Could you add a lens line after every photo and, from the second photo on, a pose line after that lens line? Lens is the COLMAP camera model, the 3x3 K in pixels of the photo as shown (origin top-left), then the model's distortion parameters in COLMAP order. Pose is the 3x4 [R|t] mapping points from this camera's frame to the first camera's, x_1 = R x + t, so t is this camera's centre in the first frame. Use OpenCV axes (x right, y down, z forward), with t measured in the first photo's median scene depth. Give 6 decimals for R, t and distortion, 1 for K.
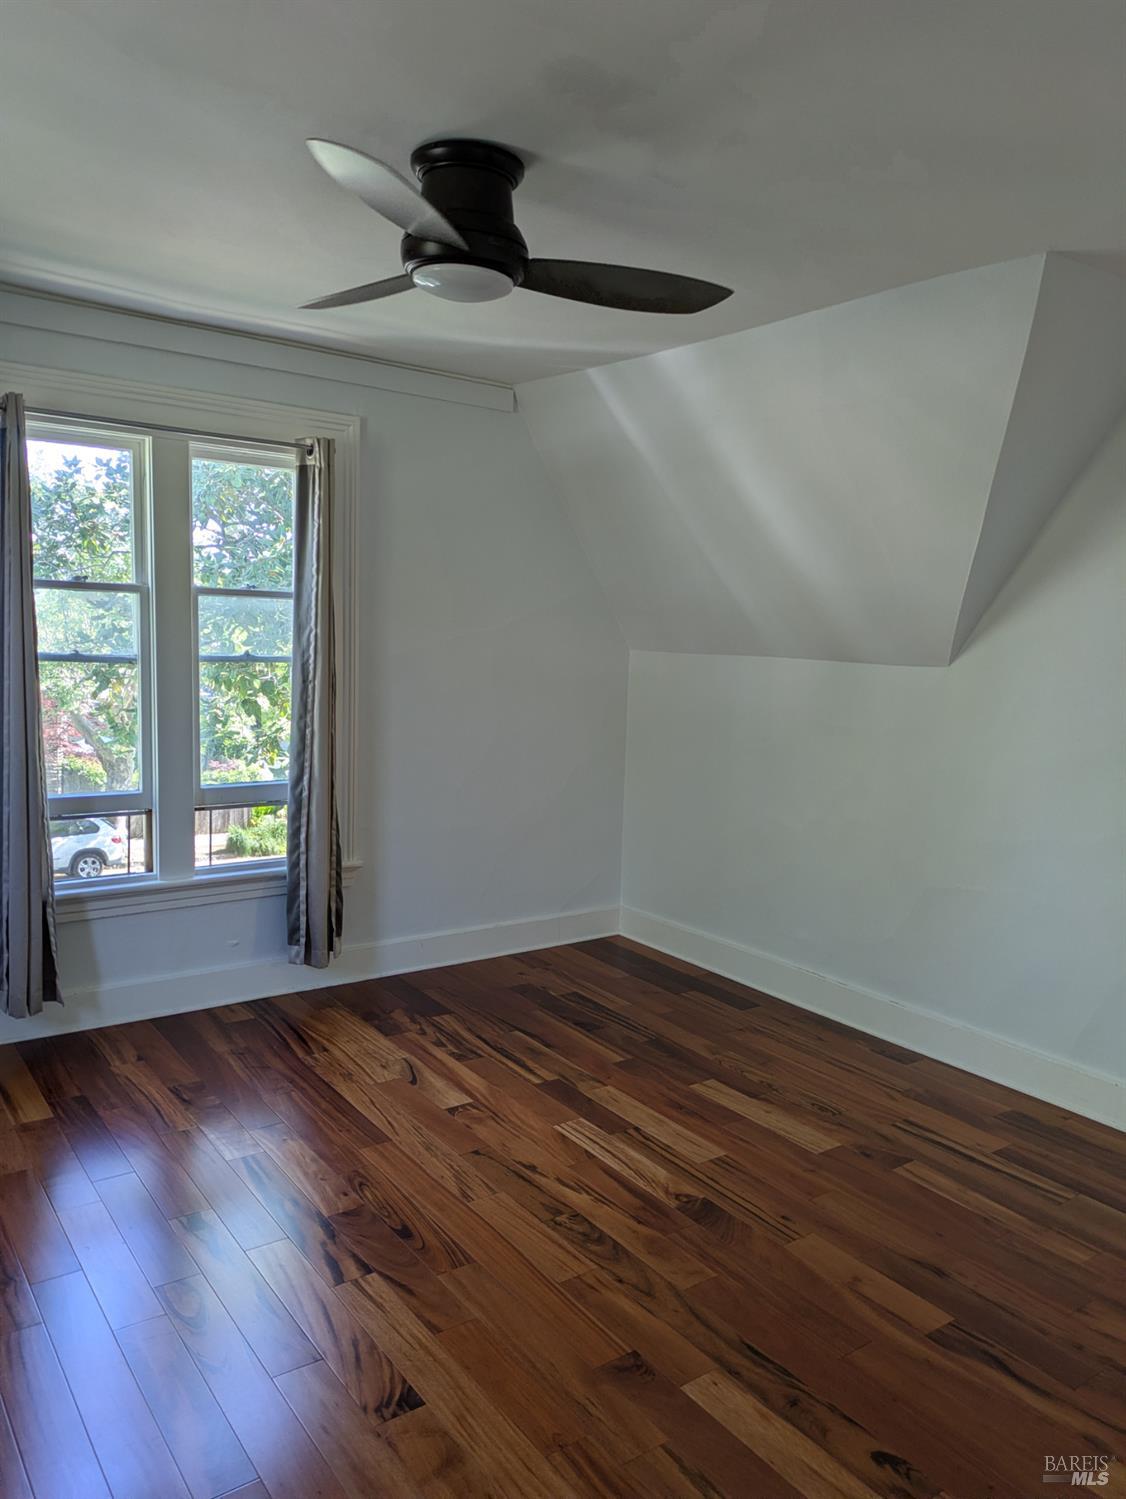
lens RADIAL K [[1103.9, 0, 565.1], [0, 1103.9, 750.9], [0, 0, 1]] dist [0.041266, -0.039838]
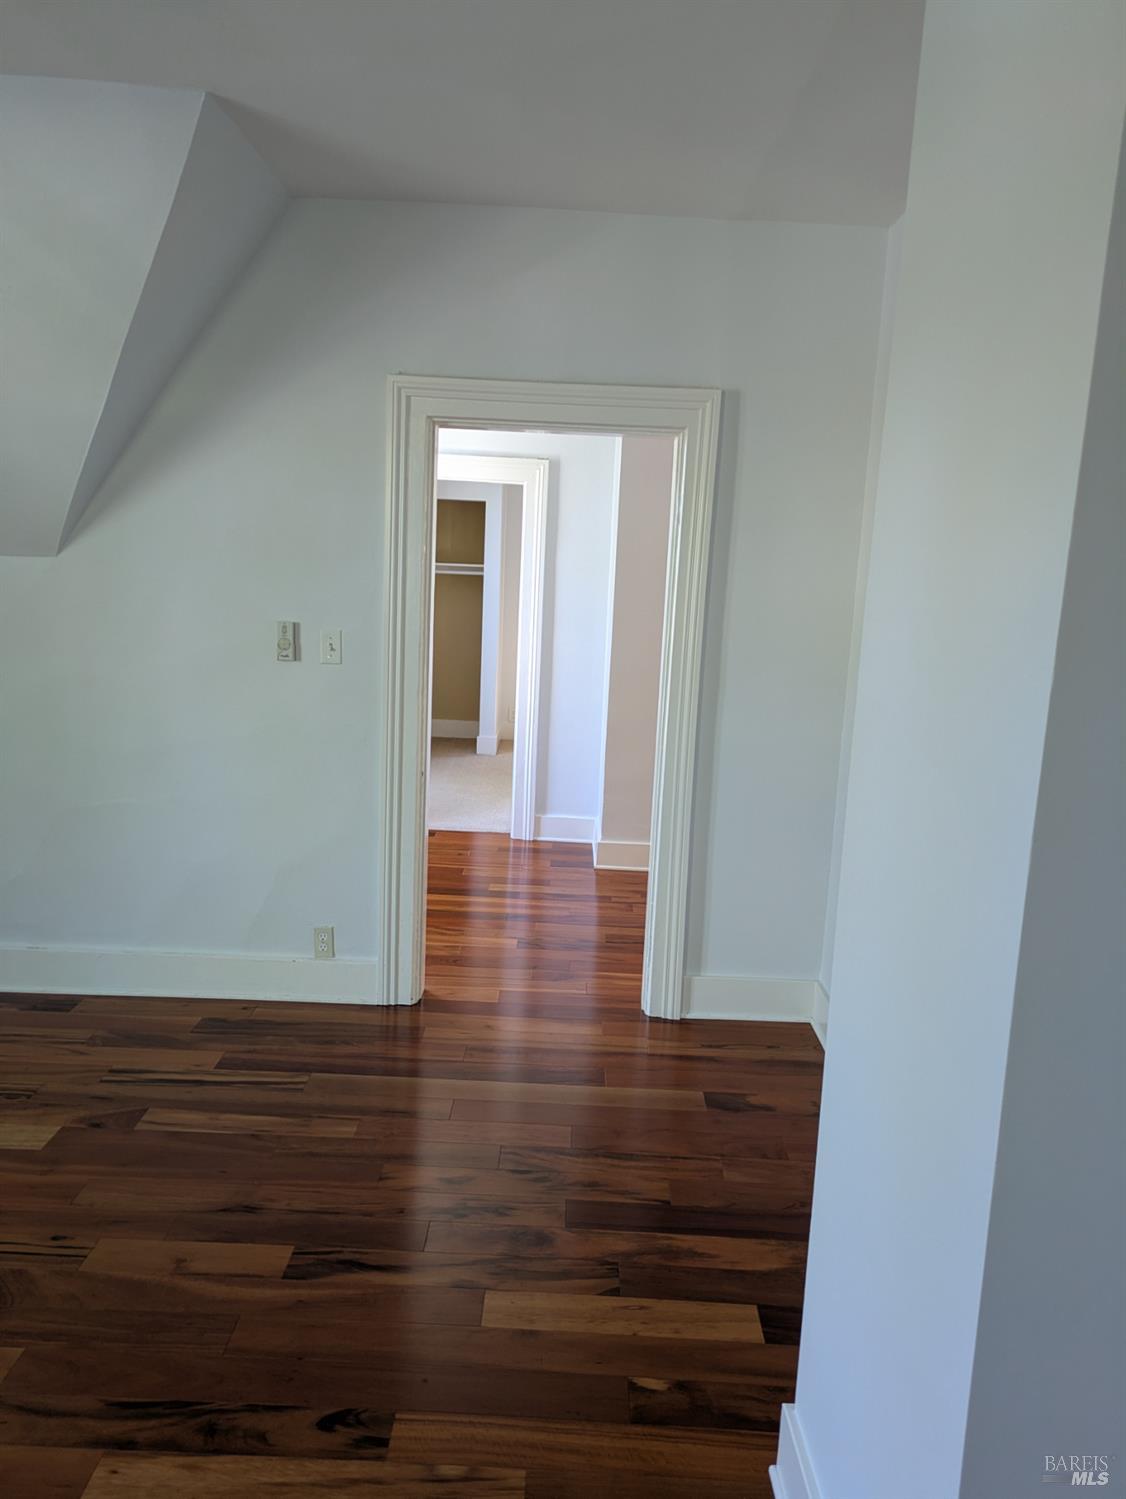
lens RADIAL K [[1103.9, 0, 574.5], [0, 1103.9, 751.4], [0, 0, 1]] dist [0.041266, -0.039838]
pose [[0.585487, -0.145455, 0.797526, -0.183587], [0.061069, 0.988890, 0.135524, -0.024826], [-0.808379, -0.030643, 0.587865, 0.216510]]
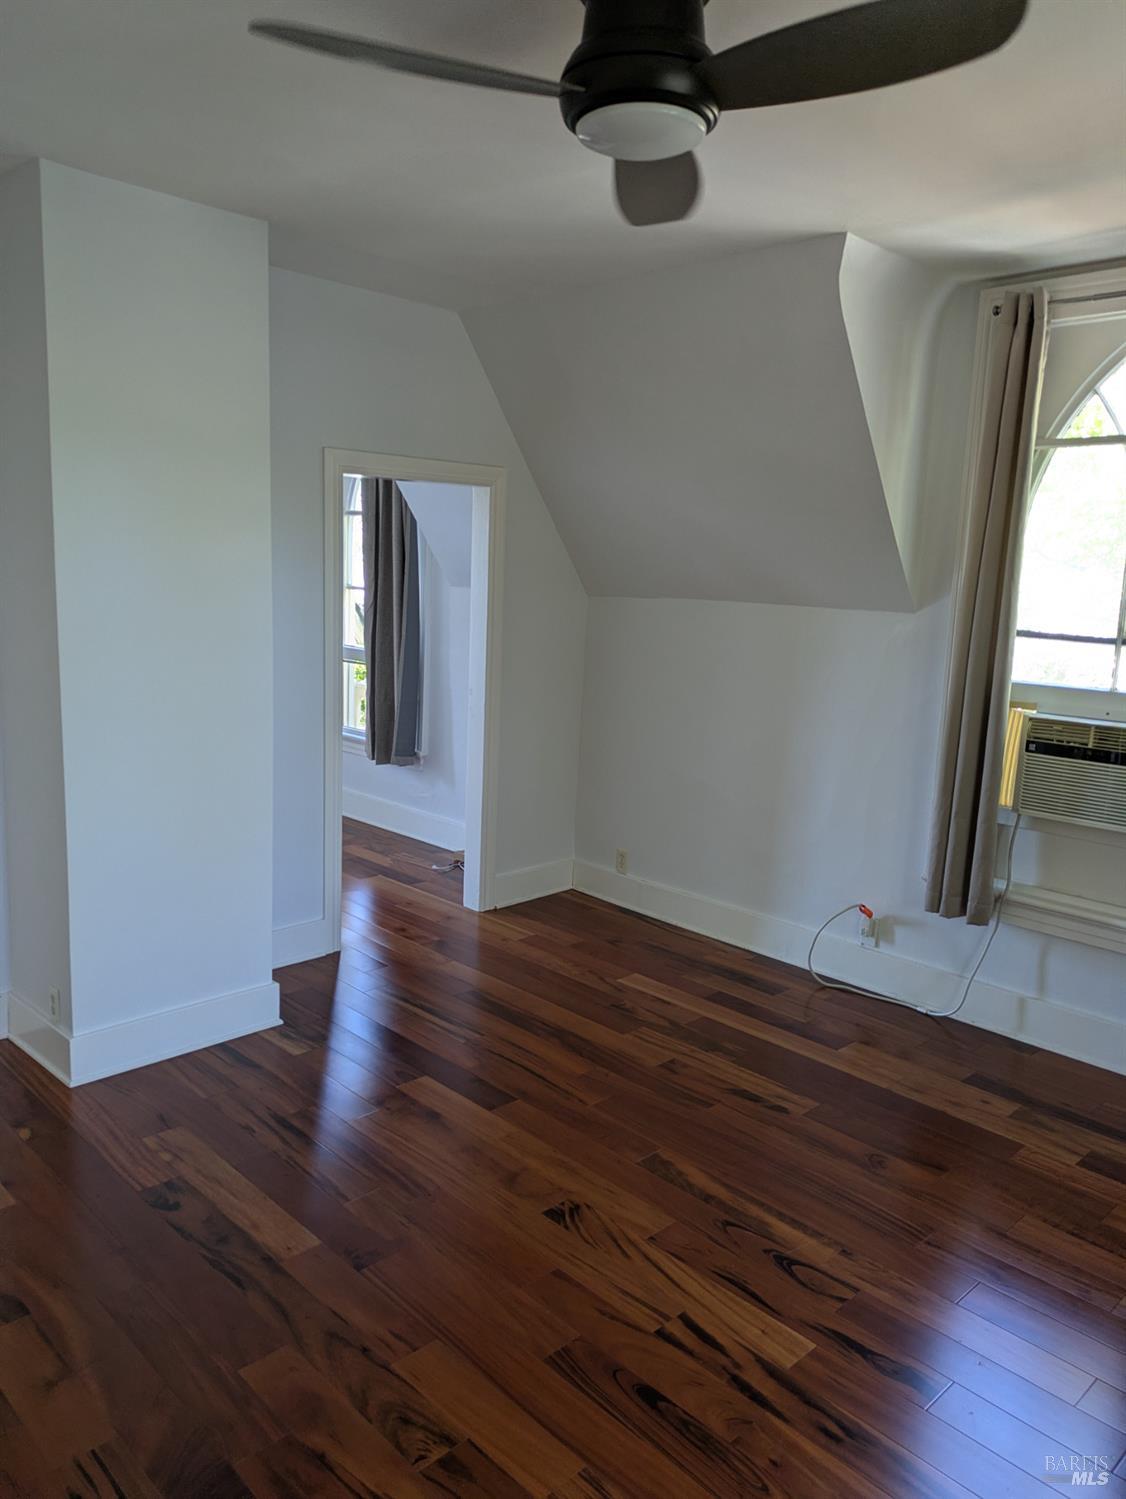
lens RADIAL K [[1103.9, 0, 568.1], [0, 1103.9, 741.7], [0, 0, 1]] dist [0.041266, -0.039838]
pose [[-0.986275, -0.052260, -0.156622, 0.047716], [-0.092442, 0.960753, 0.261550, -0.172430], [0.136806, 0.272438, -0.952398, 1.512262]]
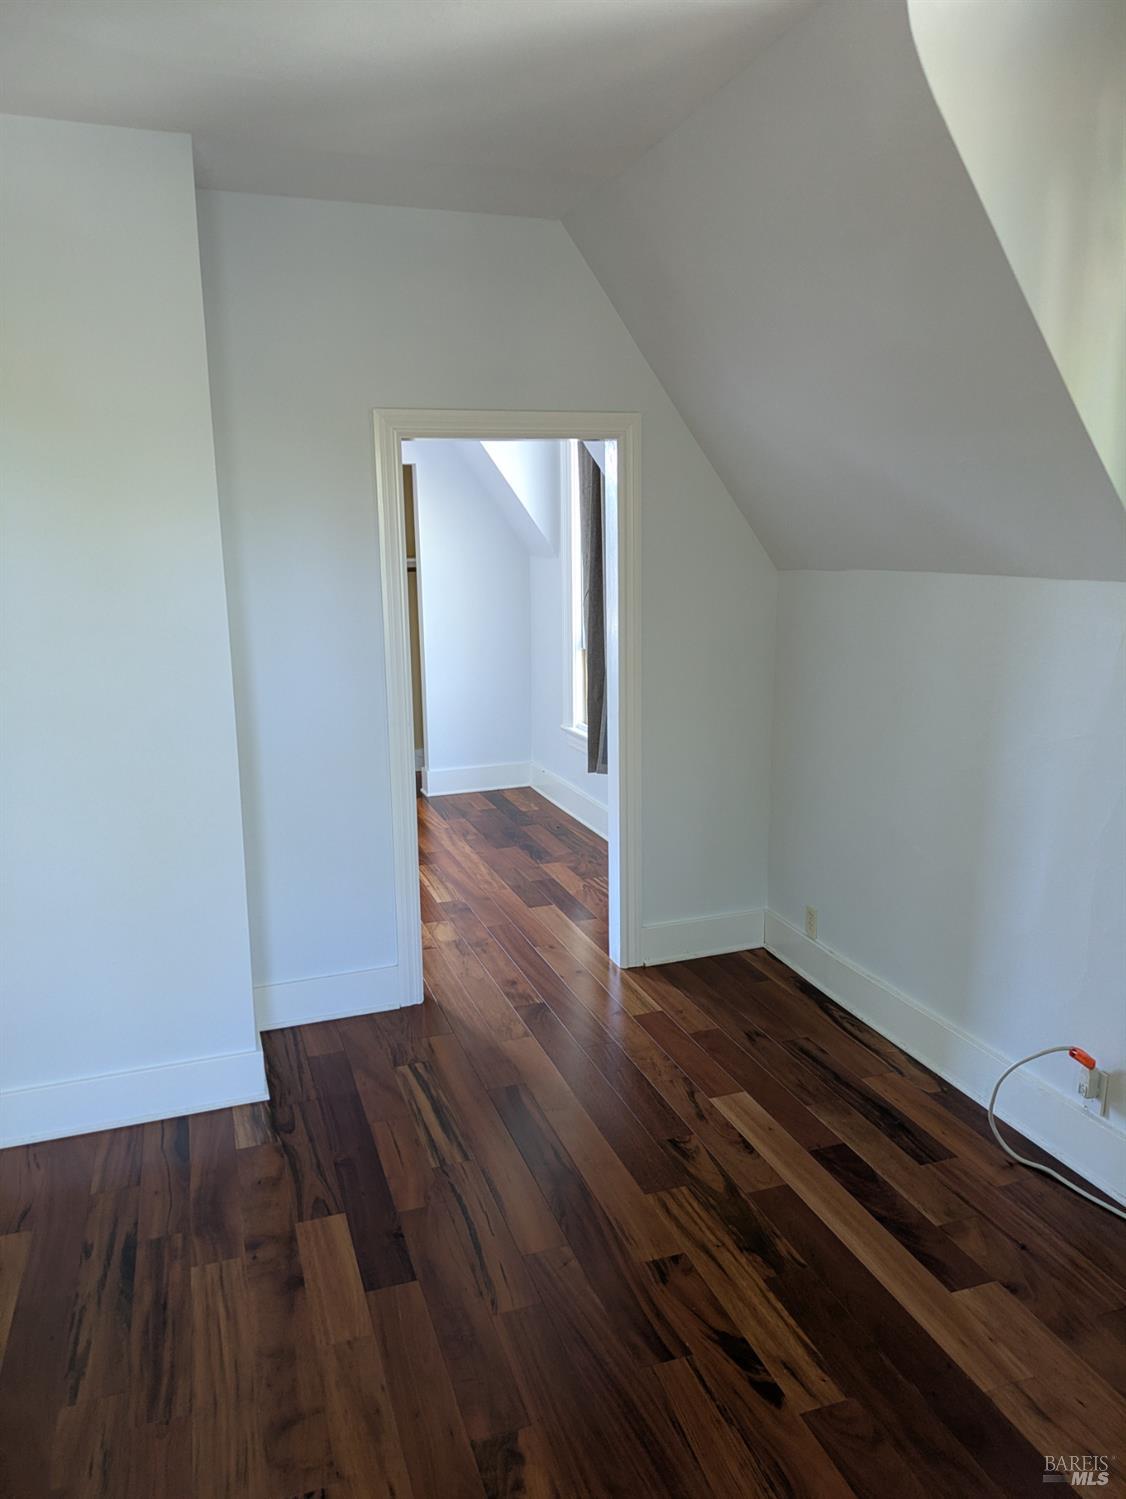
lens RADIAL K [[1103.9, 0, 577.5], [0, 1103.9, 727.0], [0, 0, 1]] dist [0.041266, -0.039838]
pose [[-0.957660, -0.074185, 0.278178, -0.397245], [0.009792, 0.957279, 0.289000, -0.149384], [-0.287734, 0.279488, -0.916022, 1.144160]]
